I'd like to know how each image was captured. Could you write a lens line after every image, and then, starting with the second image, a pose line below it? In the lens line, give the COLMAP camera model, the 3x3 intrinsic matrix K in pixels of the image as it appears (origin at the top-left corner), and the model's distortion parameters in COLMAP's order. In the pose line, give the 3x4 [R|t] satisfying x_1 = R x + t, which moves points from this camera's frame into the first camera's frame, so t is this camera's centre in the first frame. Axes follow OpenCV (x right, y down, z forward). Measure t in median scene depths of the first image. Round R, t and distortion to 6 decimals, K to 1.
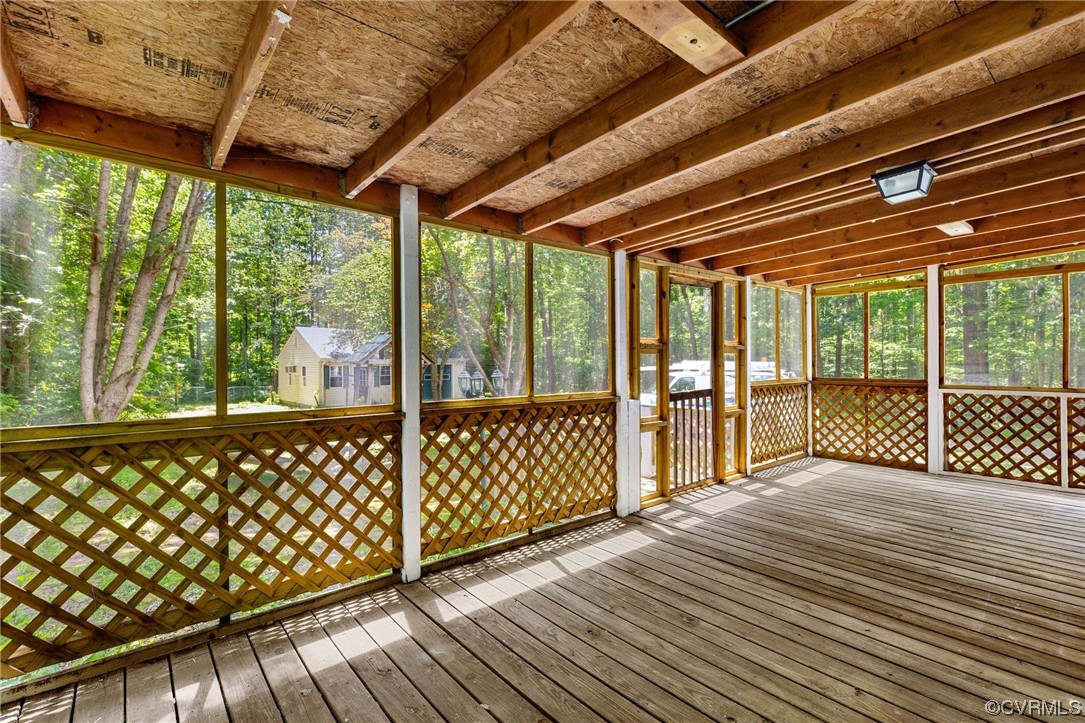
lens RADIAL K [[492.2, 0, 542.5], [0, 492.2, 361.5], [0, 0, 1]] dist [0.000243, -0.000135]
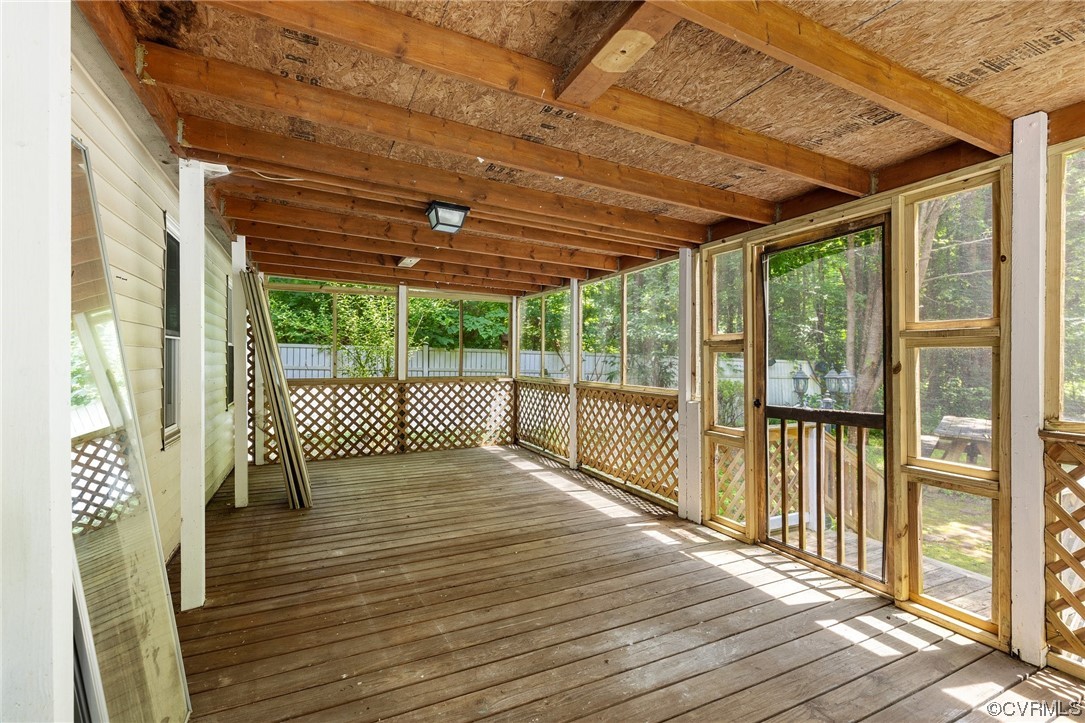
lens RADIAL K [[492.2, 0, 542.5], [0, 492.2, 361.5], [0, 0, 1]] dist [0.000243, -0.000135]
pose [[-0.255041, 0.014827, -0.966817, 1.338396], [0.004945, 0.999889, 0.014030, -0.013735], [0.966918, -0.001203, -0.255086, 1.108415]]
